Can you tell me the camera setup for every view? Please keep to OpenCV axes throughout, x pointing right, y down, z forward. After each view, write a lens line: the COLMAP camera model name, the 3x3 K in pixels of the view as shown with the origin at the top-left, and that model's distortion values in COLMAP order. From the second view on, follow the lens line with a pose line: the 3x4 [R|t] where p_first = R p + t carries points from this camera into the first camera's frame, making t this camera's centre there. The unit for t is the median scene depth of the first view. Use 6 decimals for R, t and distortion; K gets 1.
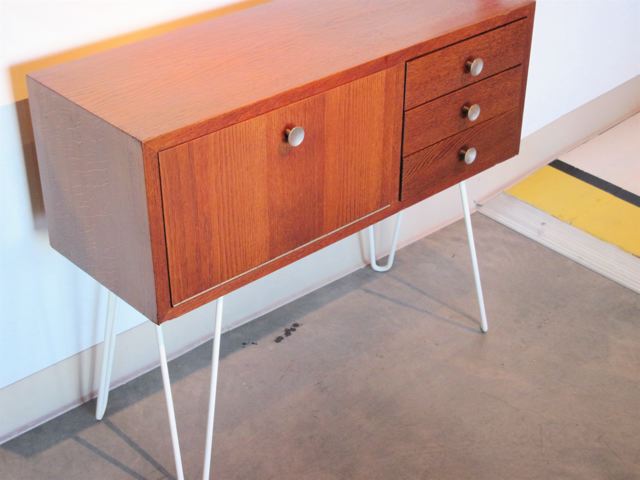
lens RADIAL K [[1142.9, 0, 320.0], [0, 1142.9, 240.0], [0, 0, 1]] dist [0.005207, 0.038238]
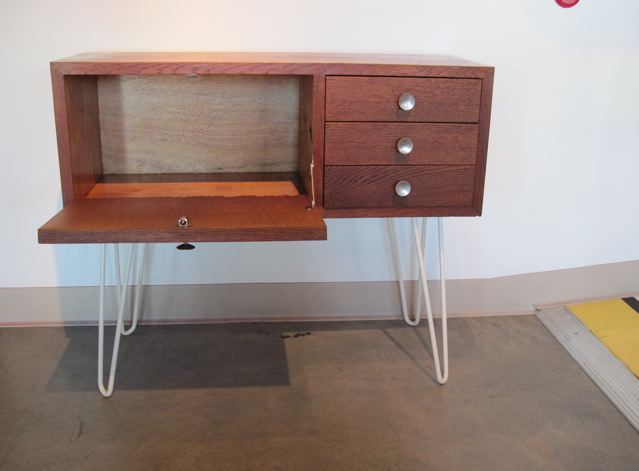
lens RADIAL K [[703.7, 0, 319.5], [0, 703.7, 235.5], [0, 0, 1]] dist [-0.172470, 0.019523]
pose [[0.808391, 0.196376, -0.554923, 0.478253], [-0.321896, 0.936748, -0.137430, 0.093359], [0.492835, 0.289725, 0.820471, 0.443258]]
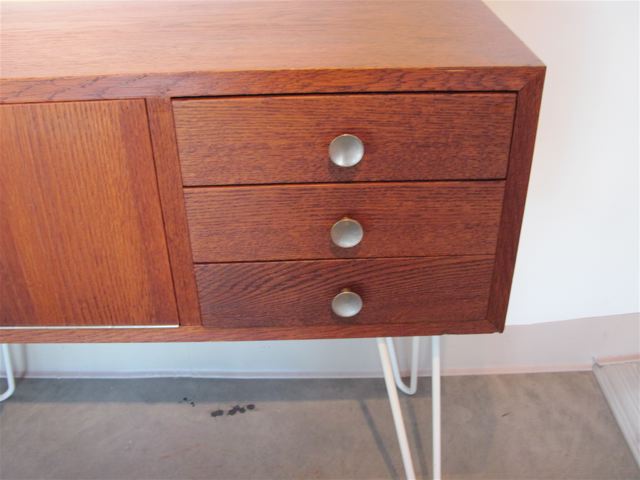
lens RADIAL K [[685.8, 0, 320.0], [0, 685.8, 240.0], [0, 0, 1]] dist [-0.200552, 0.213721]
pose [[0.750764, 0.339951, -0.566380, 0.321671], [-0.328914, 0.935946, 0.125780, -0.150519], [0.572861, 0.091859, 0.814489, 0.755338]]
